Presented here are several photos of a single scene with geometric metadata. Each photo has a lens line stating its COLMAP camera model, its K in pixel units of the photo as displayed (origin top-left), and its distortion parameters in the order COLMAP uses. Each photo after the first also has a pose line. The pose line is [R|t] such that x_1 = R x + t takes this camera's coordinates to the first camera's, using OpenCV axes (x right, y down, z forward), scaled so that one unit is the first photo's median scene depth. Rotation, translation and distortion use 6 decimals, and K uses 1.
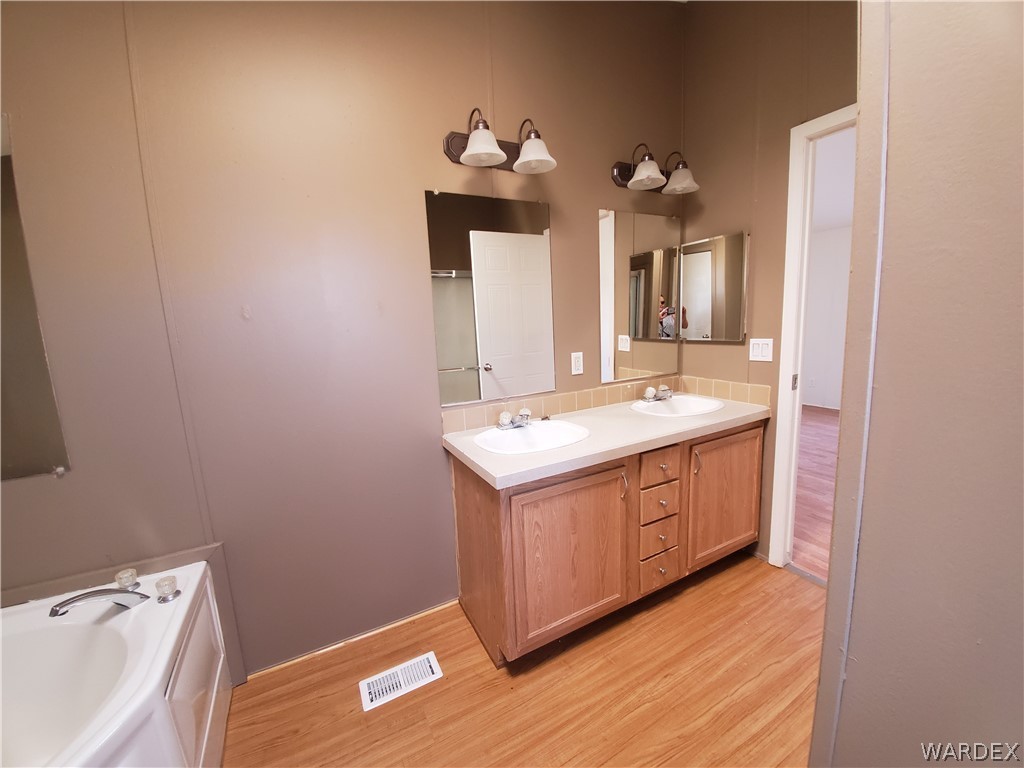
lens RADIAL K [[405.1, 0, 518.1], [0, 405.1, 386.5], [0, 0, 1]] dist [-0.014026, -0.005499]
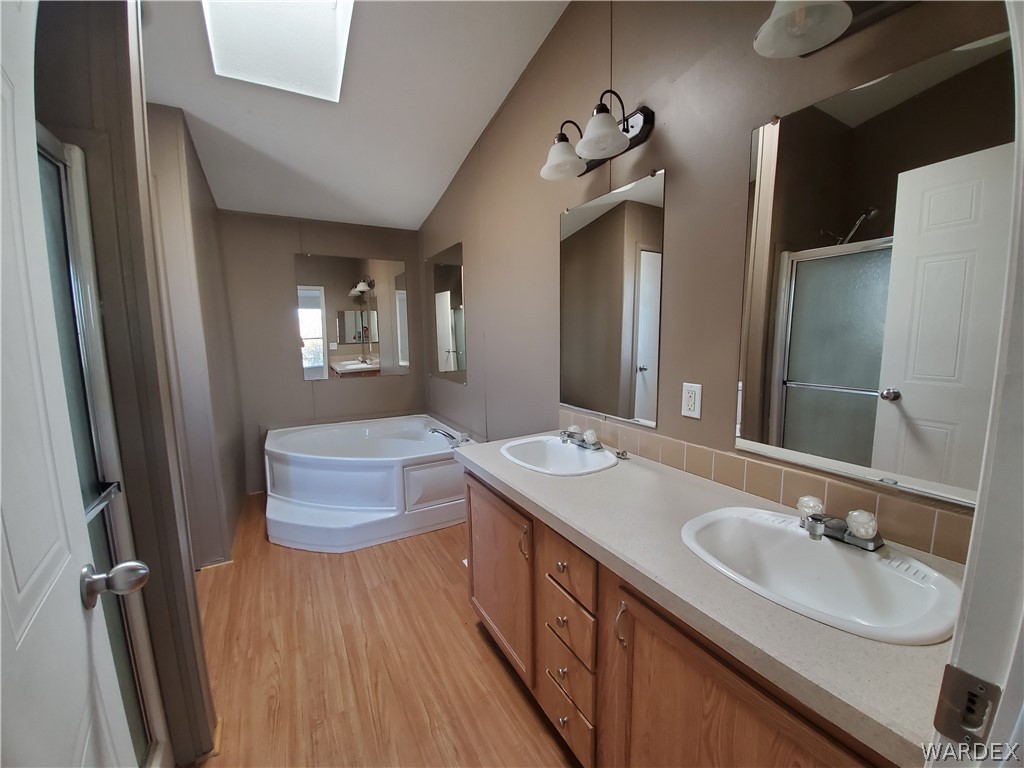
lens RADIAL K [[405.1, 0, 514.7], [0, 405.1, 382.0], [0, 0, 1]] dist [-0.014026, -0.005499]
pose [[0.012976, 0.170886, -0.985205, 1.142927], [-0.142768, 0.975510, 0.167324, -0.227020], [0.989671, 0.138484, 0.037055, 1.038094]]
